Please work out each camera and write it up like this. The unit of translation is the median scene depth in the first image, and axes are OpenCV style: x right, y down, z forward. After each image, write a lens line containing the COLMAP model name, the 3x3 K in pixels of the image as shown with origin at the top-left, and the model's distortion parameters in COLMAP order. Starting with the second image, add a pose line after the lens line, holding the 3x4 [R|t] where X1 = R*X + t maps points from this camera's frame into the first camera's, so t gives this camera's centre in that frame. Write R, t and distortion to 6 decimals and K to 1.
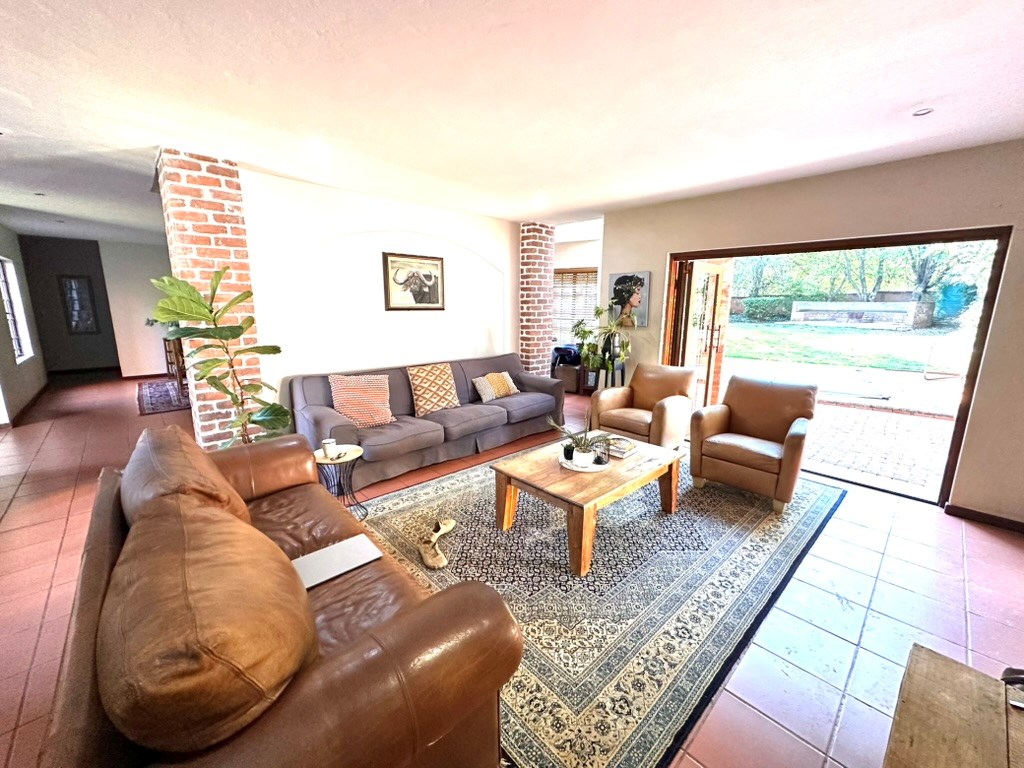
lens RADIAL K [[406.9, 0, 509.1], [0, 406.9, 385.4], [0, 0, 1]] dist [-0.002340, 0.001126]
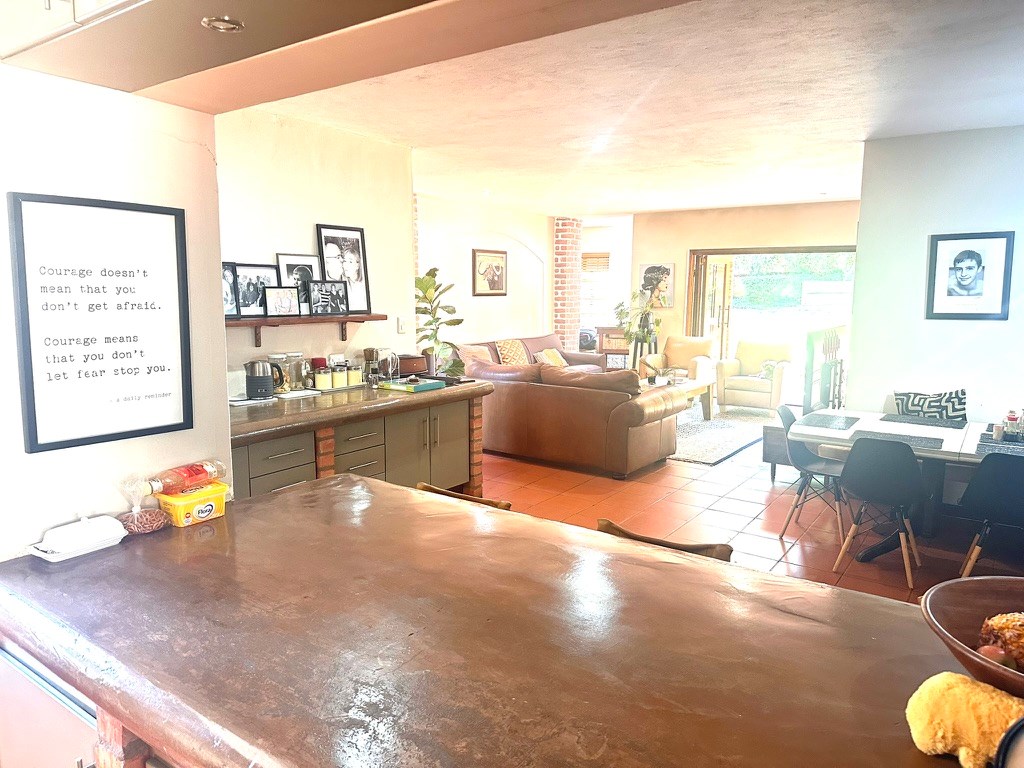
lens RADIAL K [[708.1, 0, 482.4], [0, 708.1, 400.7], [0, 0, 1]] dist [0.057168, -0.067303]
pose [[0.985587, -0.031546, 0.166199, -0.832759], [0.037664, 0.998719, -0.033785, 0.264285], [-0.164921, 0.039558, 0.985513, -1.423197]]
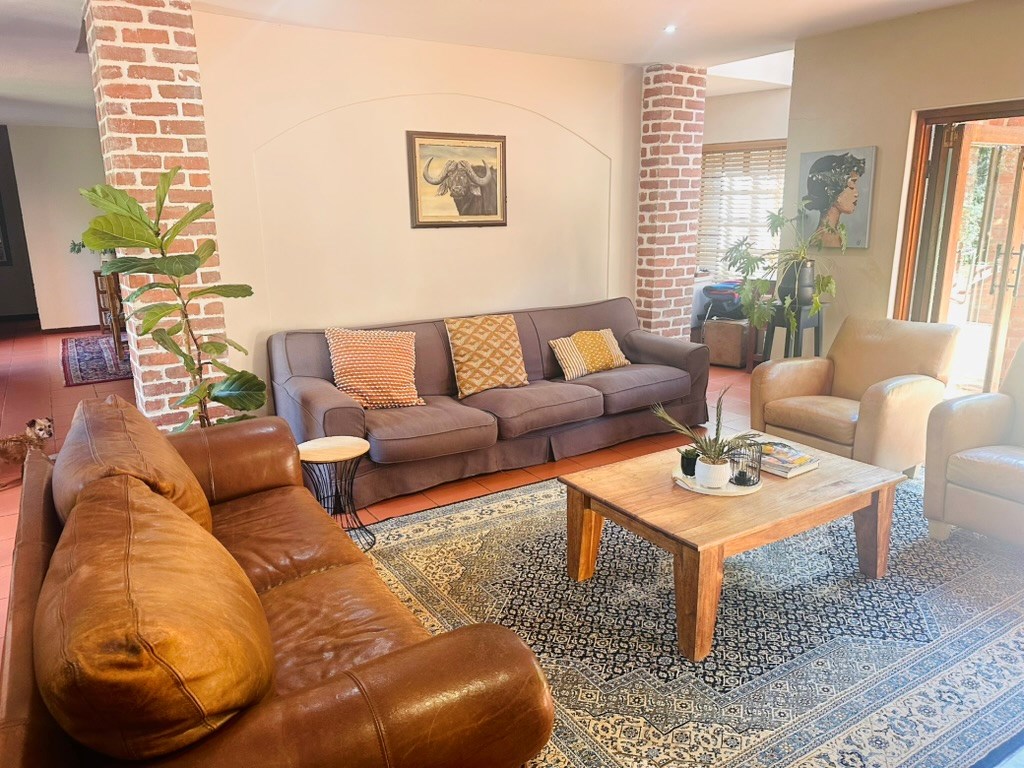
lens RADIAL K [[708.1, 0, 503.1], [0, 708.1, 391.4], [0, 0, 1]] dist [0.057168, -0.067303]
pose [[0.982256, 0.027852, -0.185468, 0.055261], [-0.017849, 0.998305, 0.055389, 0.004317], [0.186696, -0.051096, 0.981088, -0.067894]]
